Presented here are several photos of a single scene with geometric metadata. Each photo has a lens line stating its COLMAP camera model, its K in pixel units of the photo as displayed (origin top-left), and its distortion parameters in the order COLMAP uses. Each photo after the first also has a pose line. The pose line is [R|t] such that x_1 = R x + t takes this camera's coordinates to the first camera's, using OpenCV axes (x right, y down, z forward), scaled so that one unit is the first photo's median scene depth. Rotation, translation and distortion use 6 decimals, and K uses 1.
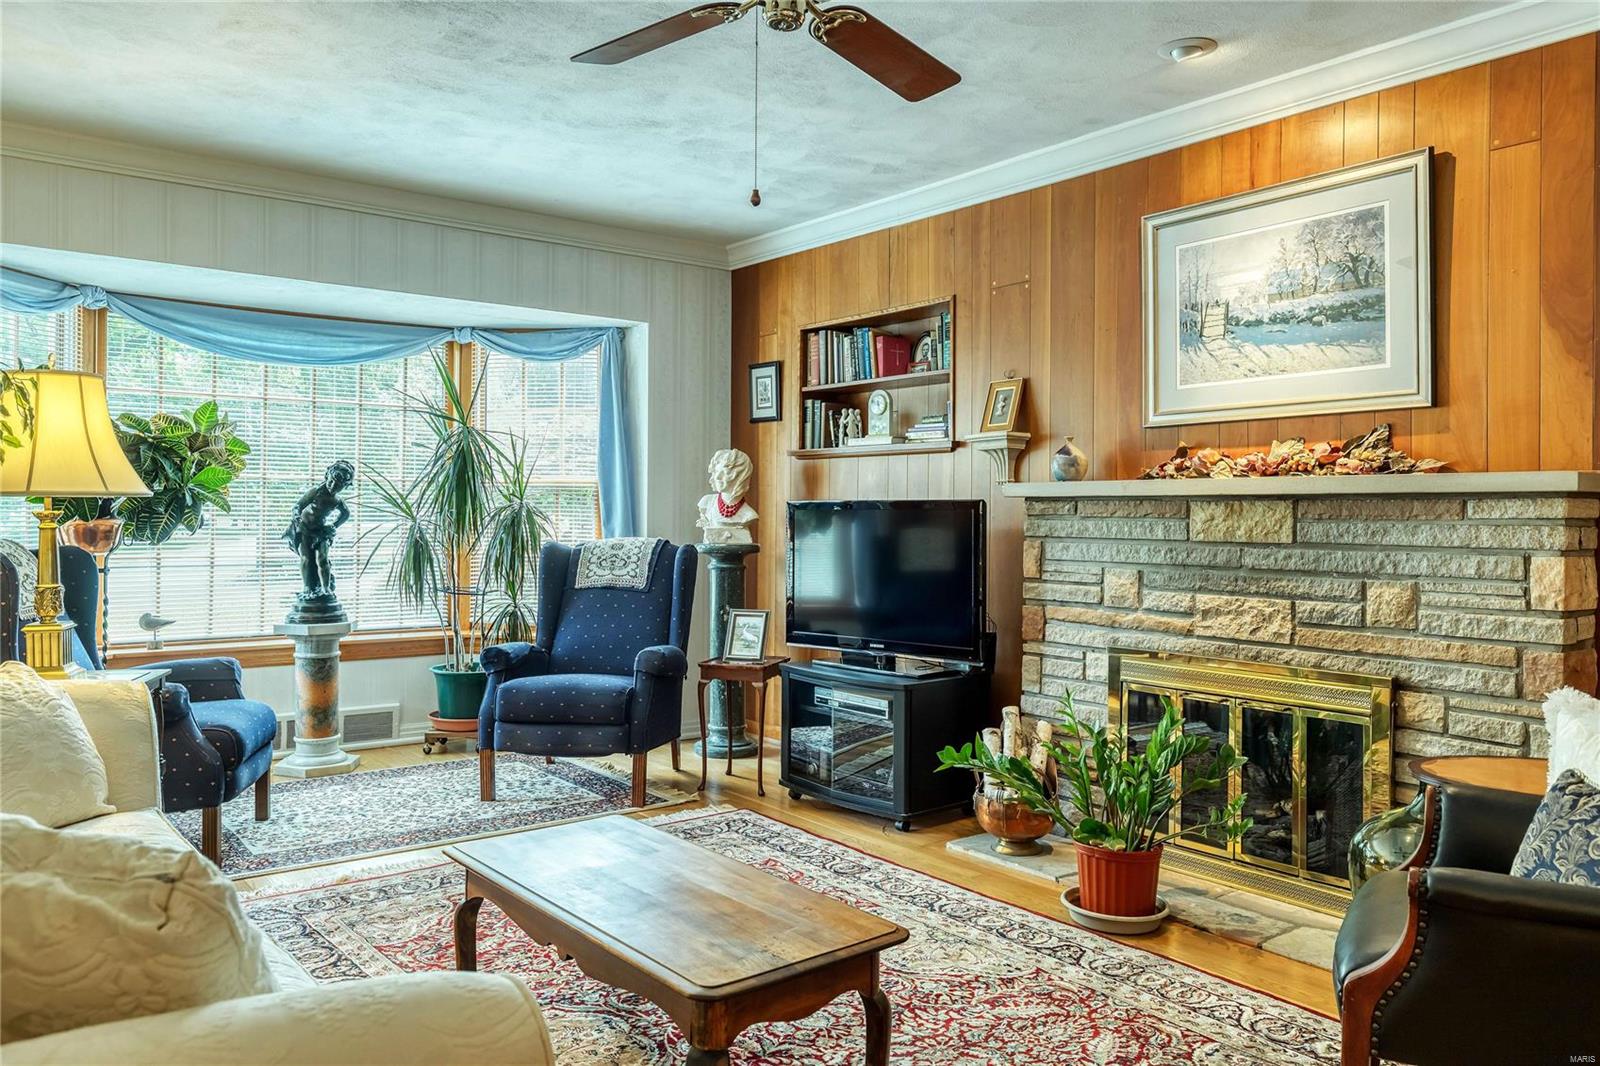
lens RADIAL K [[1175.3, 0, 851.8], [0, 1175.3, 510.0], [0, 0, 1]] dist [0.000281, -0.001622]
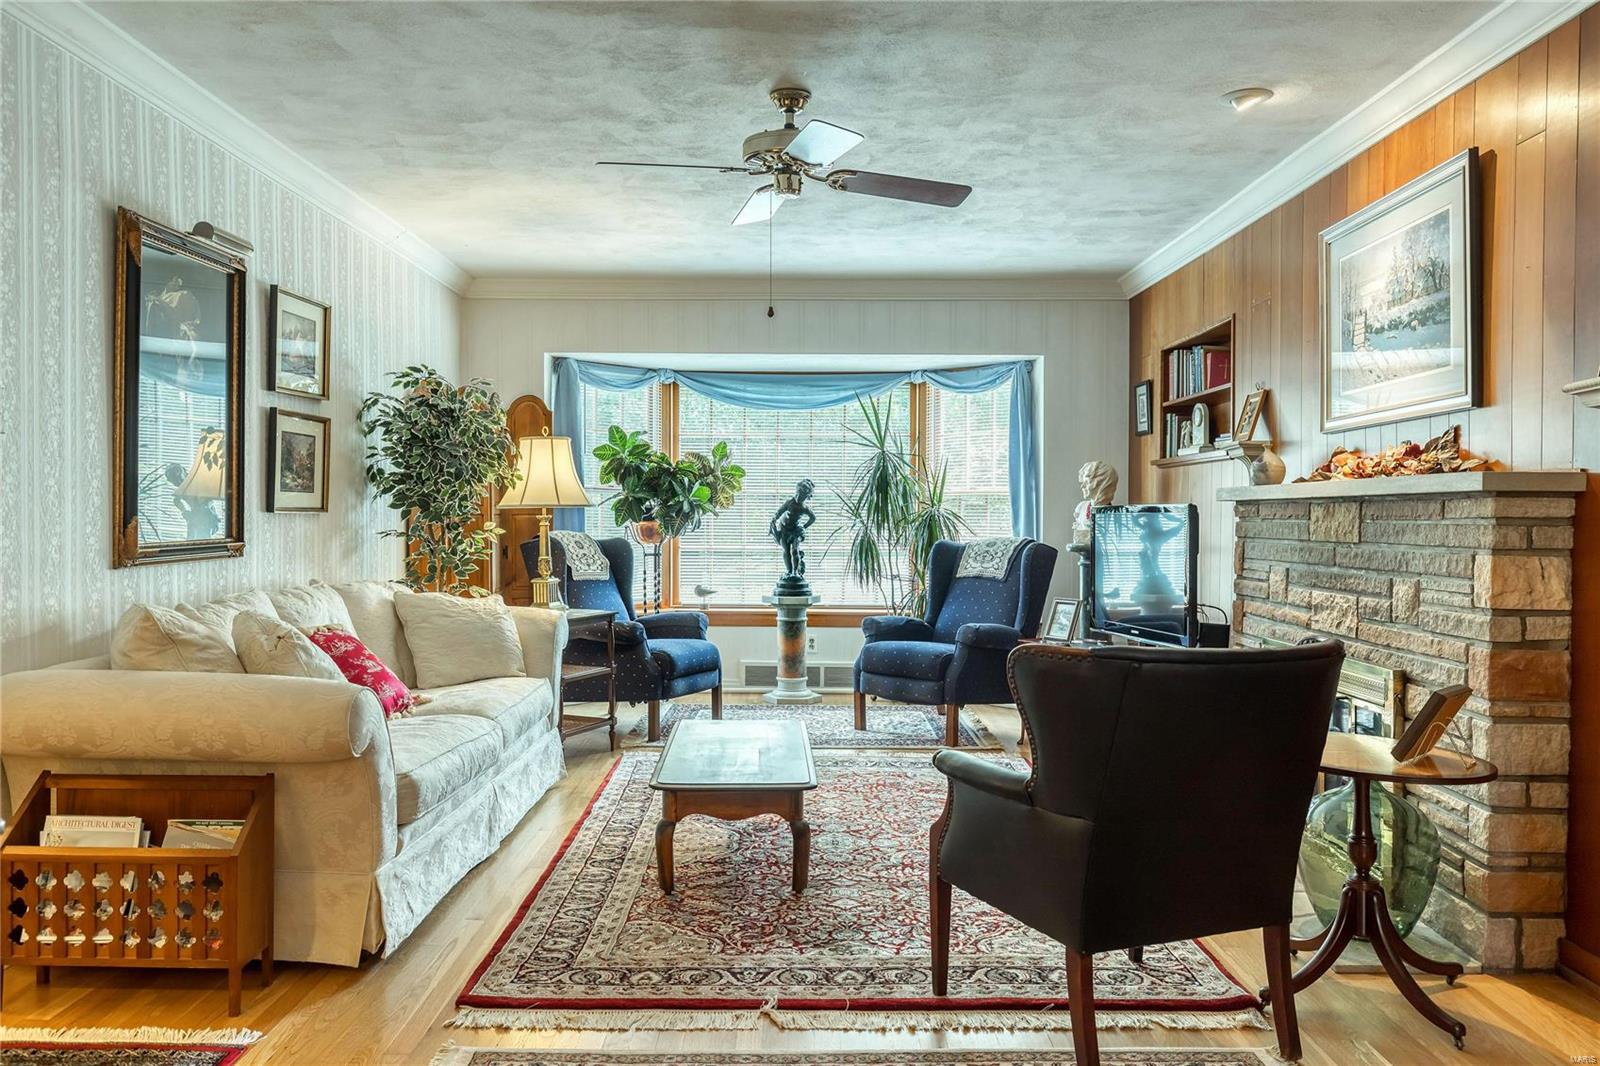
lens RADIAL K [[1175.3, 0, 787.1], [0, 1175.3, 532.2], [0, 0, 1]] dist [0.000281, -0.001622]
pose [[0.783258, 0.005507, -0.621673, 0.411307], [0.002591, 0.999923, 0.012122, 0.003244], [0.621692, -0.011105, 0.783183, -0.095250]]
